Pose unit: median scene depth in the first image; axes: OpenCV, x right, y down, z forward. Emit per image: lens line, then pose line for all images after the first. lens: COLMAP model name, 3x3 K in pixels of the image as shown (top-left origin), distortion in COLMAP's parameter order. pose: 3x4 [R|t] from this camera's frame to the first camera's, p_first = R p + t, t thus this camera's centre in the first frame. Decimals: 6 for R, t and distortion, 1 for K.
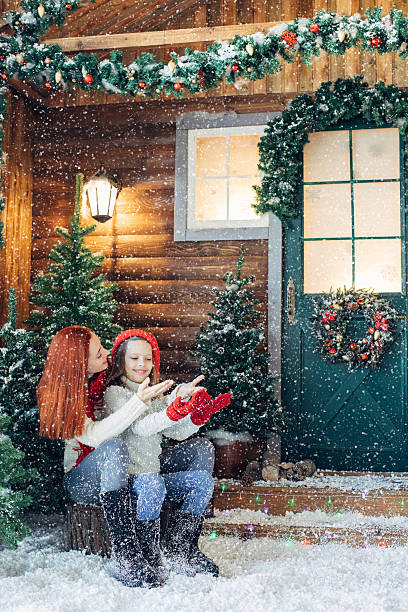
lens RADIAL K [[925.1, 0, 195.9], [0, 925.1, 293.0], [0, 0, 1]] dist [-0.169410, 0.320440]
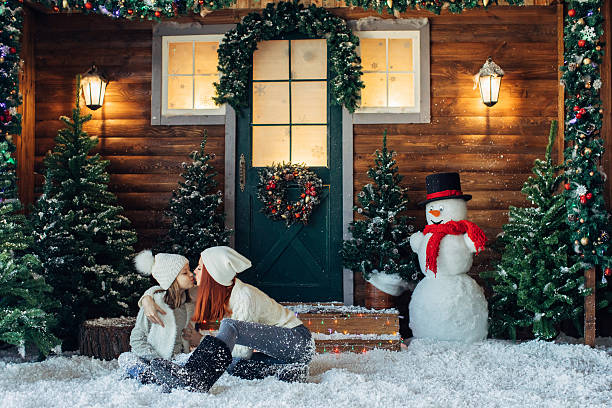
lens RADIAL K [[945.5, 0, 293.3], [0, 945.5, 213.4], [0, 0, 1]] dist [-0.161496, 0.259022]
pose [[0.988879, -0.005003, 0.148636, -0.024699], [-0.006296, 0.997130, 0.075452, -0.035797], [-0.148587, -0.075549, 0.986009, -0.333866]]
